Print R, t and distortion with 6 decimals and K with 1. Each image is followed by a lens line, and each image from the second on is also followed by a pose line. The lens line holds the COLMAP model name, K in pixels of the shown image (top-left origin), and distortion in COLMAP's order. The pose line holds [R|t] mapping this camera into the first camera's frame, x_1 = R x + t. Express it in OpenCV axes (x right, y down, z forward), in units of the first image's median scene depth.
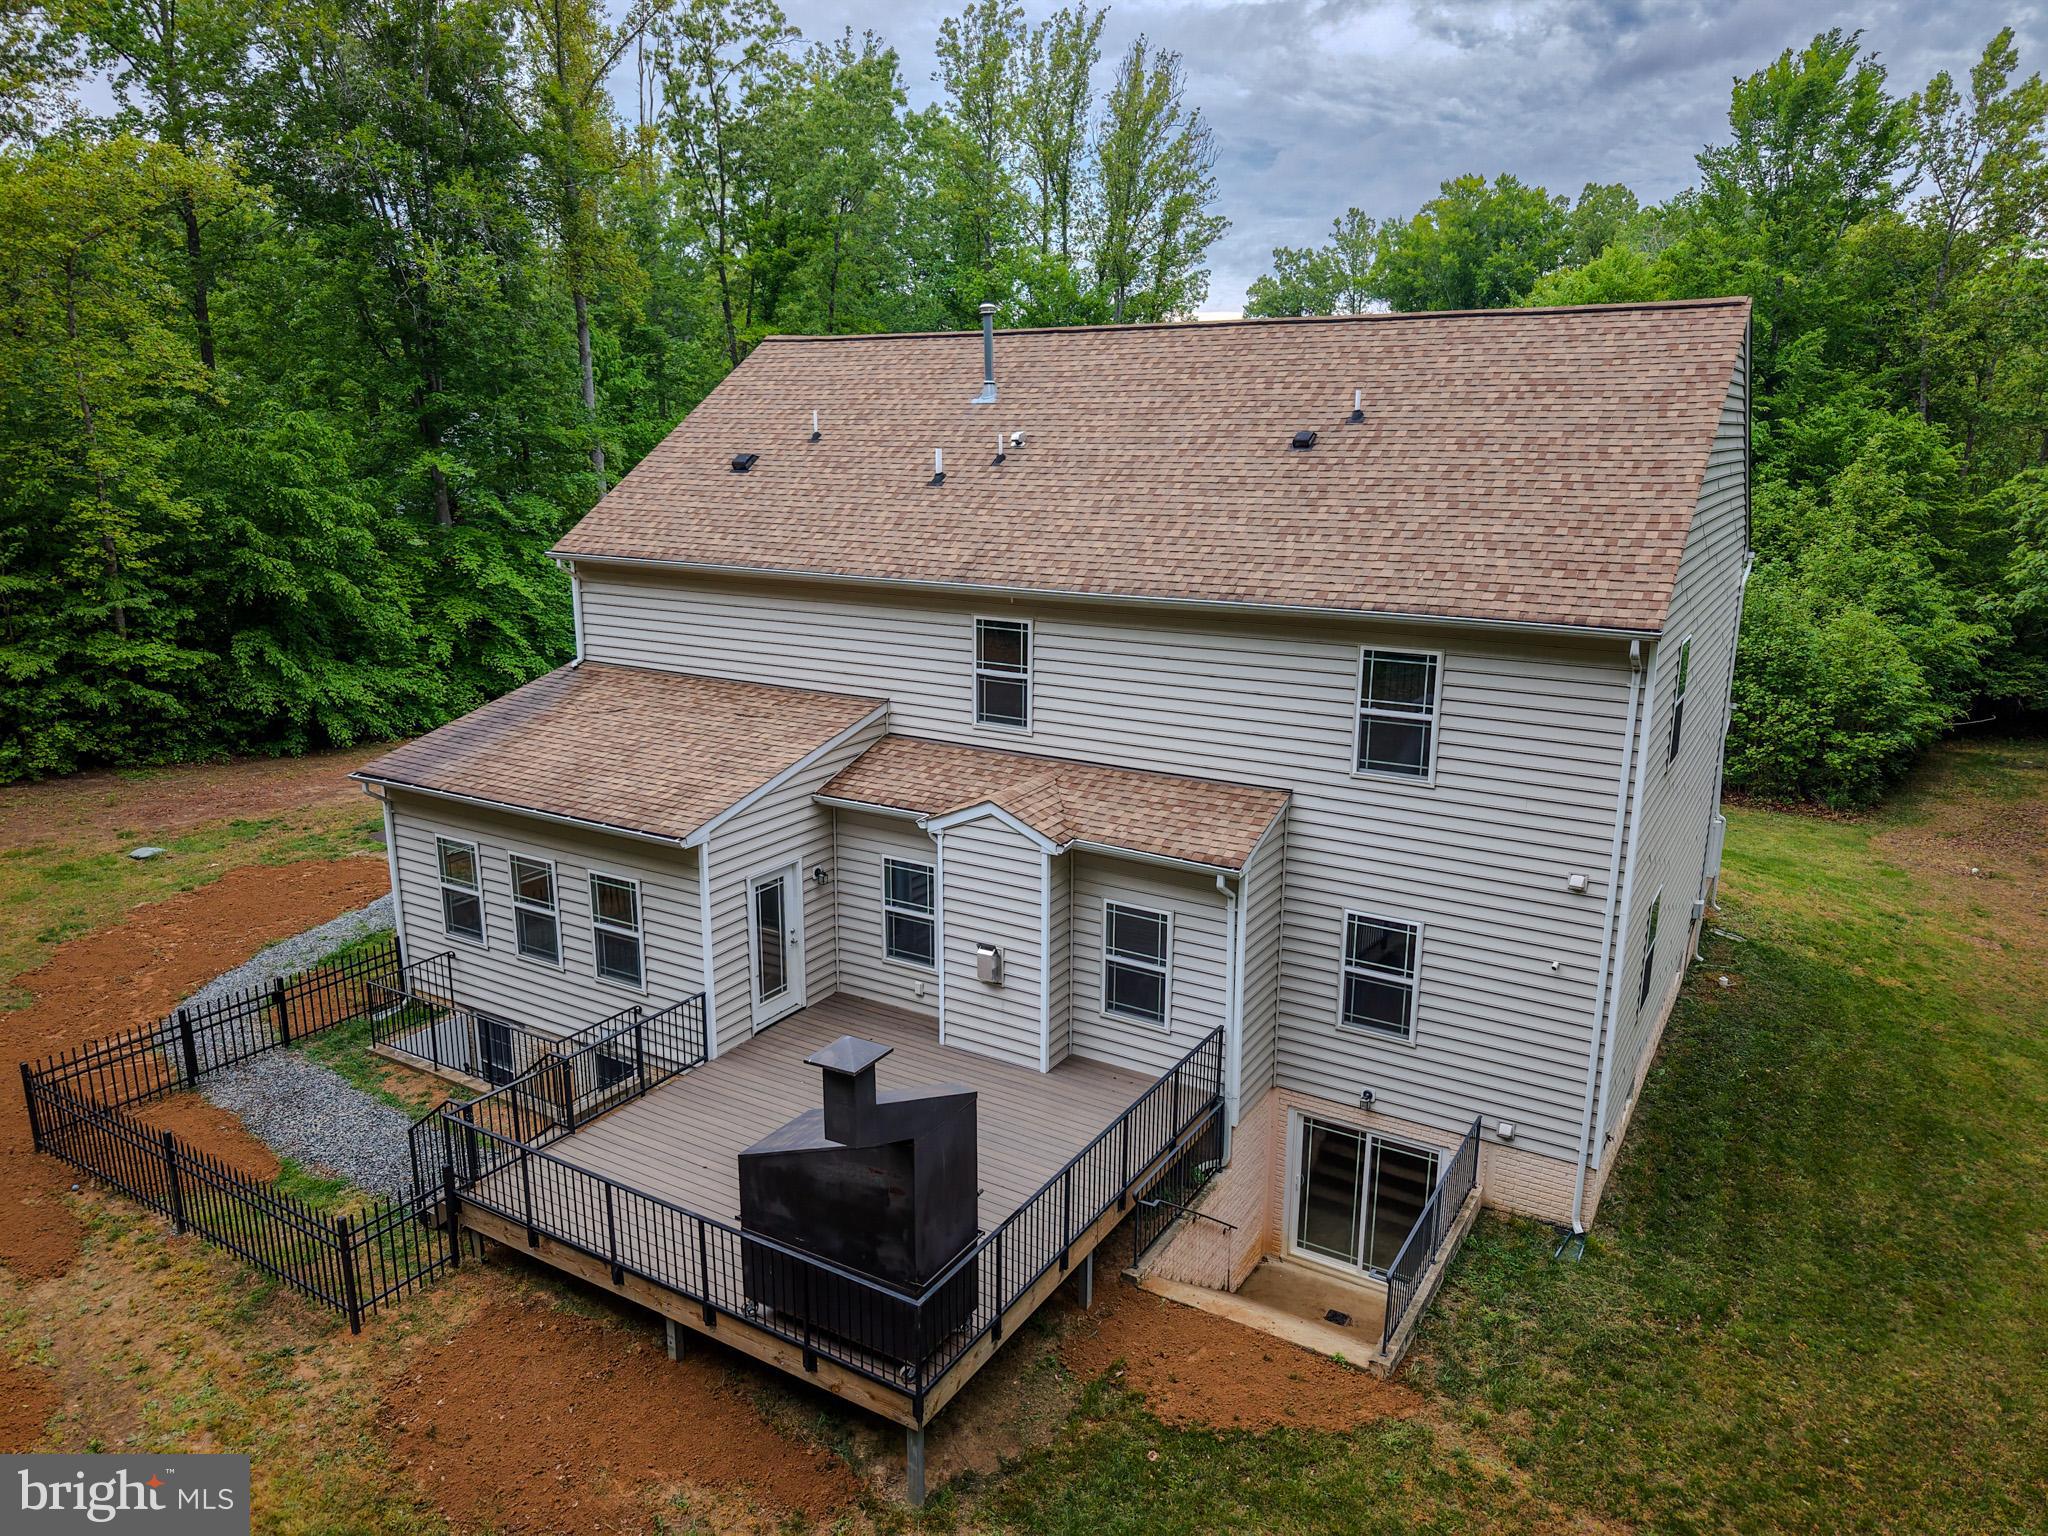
lens RADIAL K [[1369.4, 0, 1024.0], [0, 1369.4, 768.0], [0, 0, 1]] dist [0.027656, -0.036164]
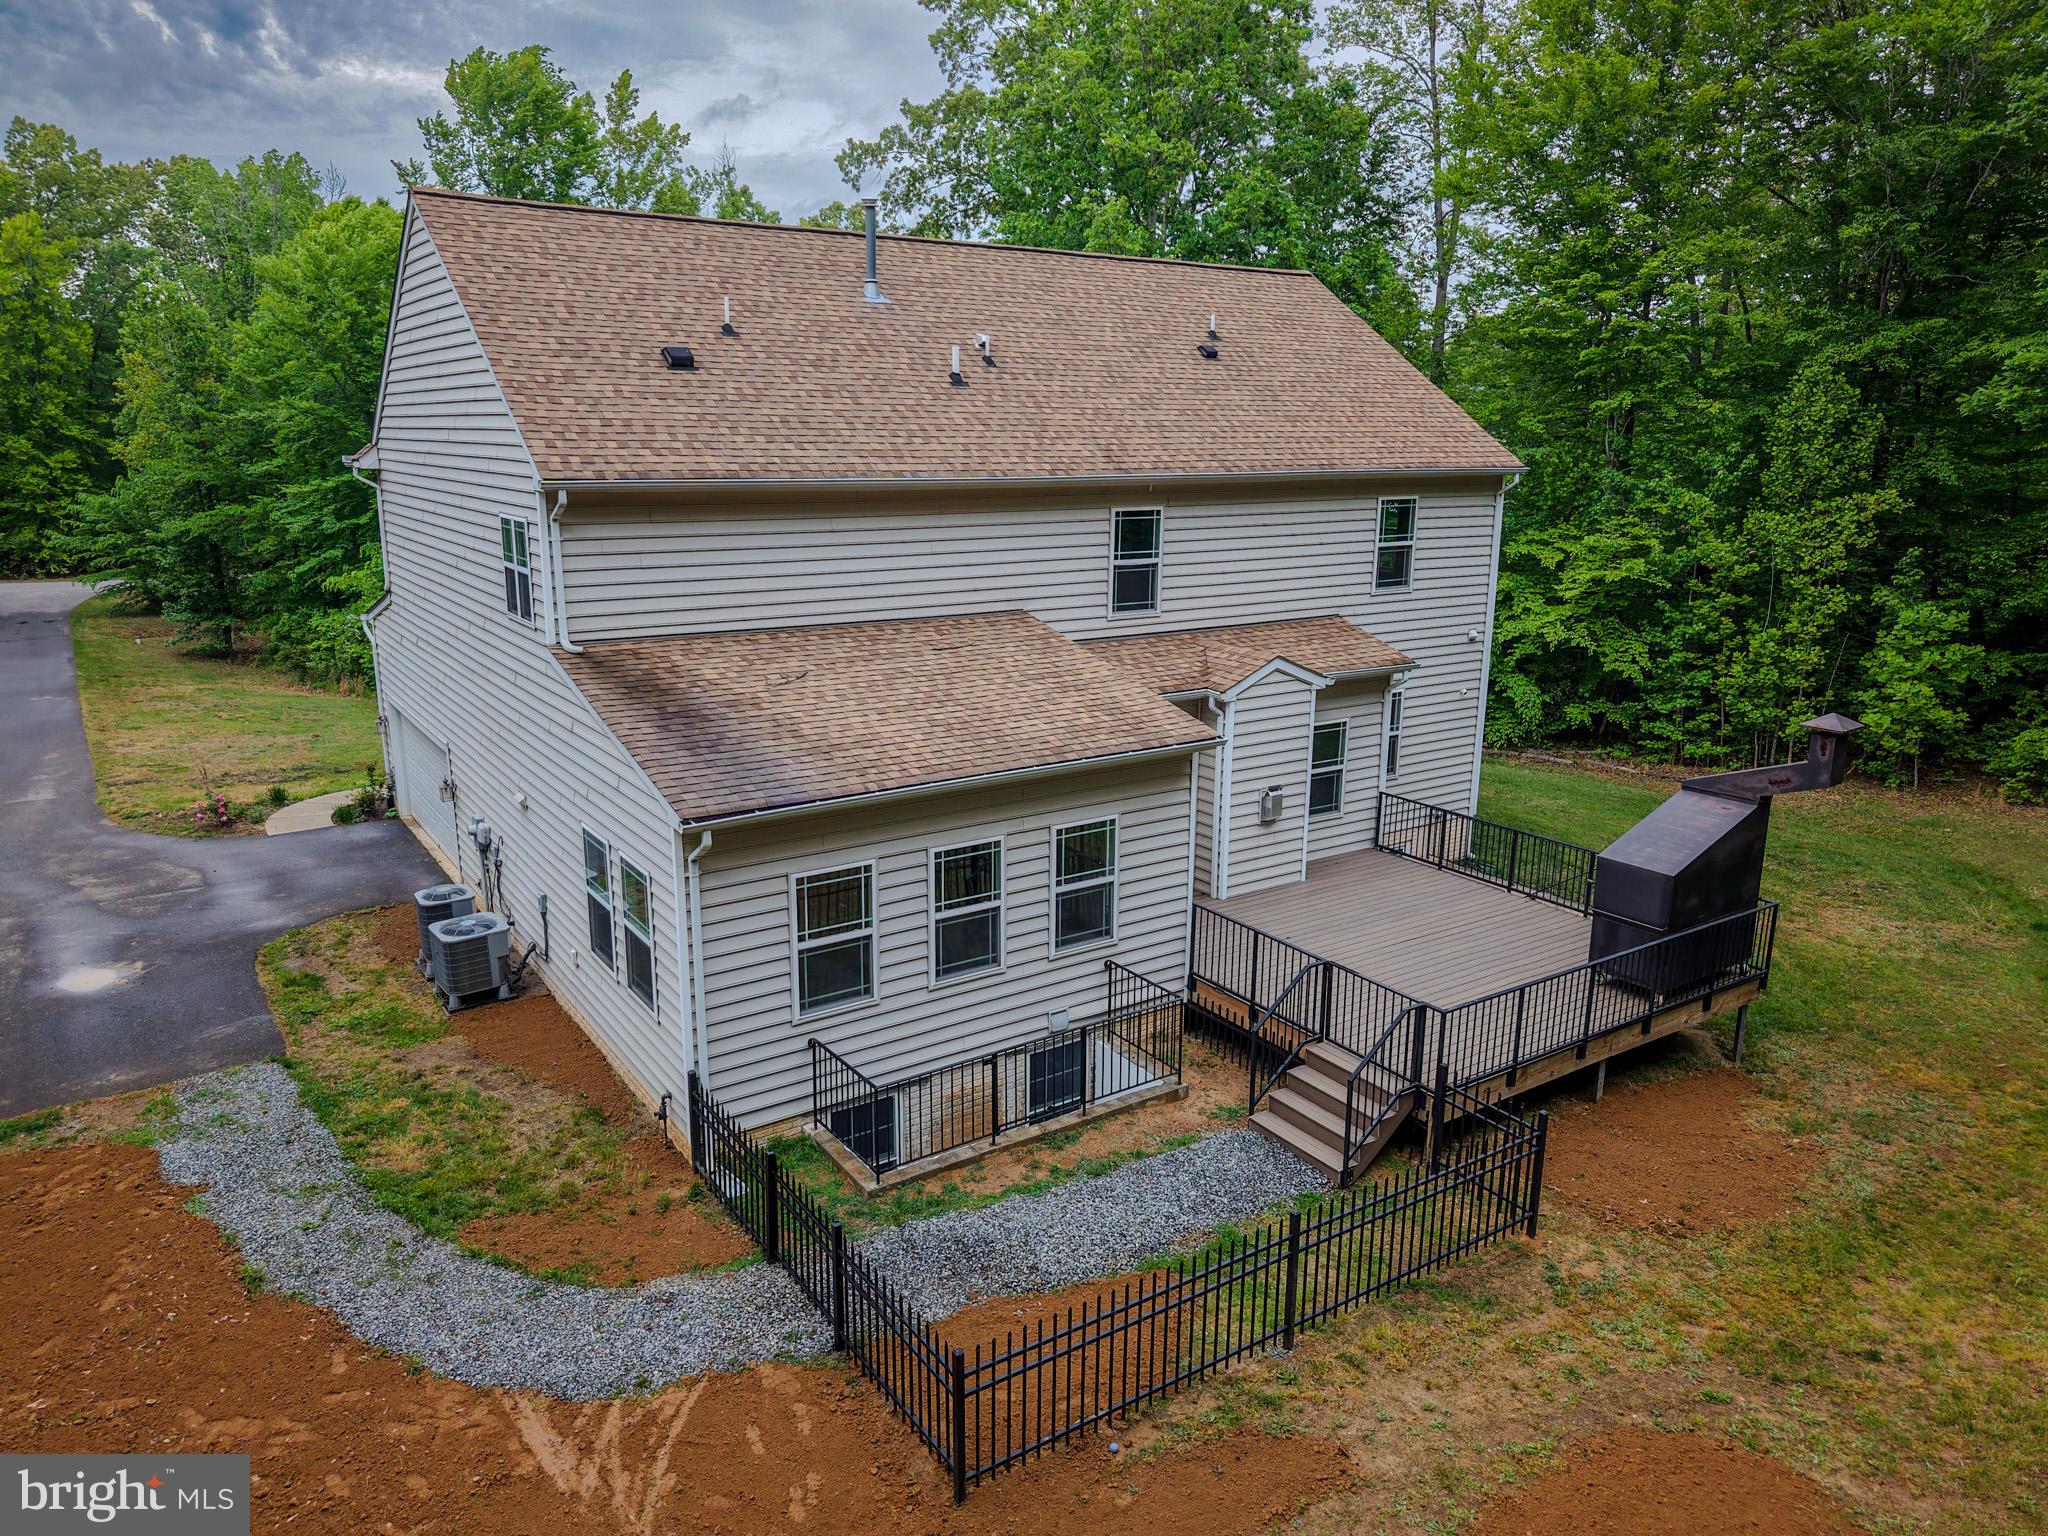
lens RADIAL K [[1369.4, 0, 1024.0], [0, 1369.4, 768.0], [0, 0, 1]] dist [0.027656, -0.036164]
pose [[0.429884, -0.216051, 0.876654, -1.045704], [0.213249, 0.967774, 0.133937, -0.076444], [-0.877339, 0.129368, 0.462103, 0.619004]]
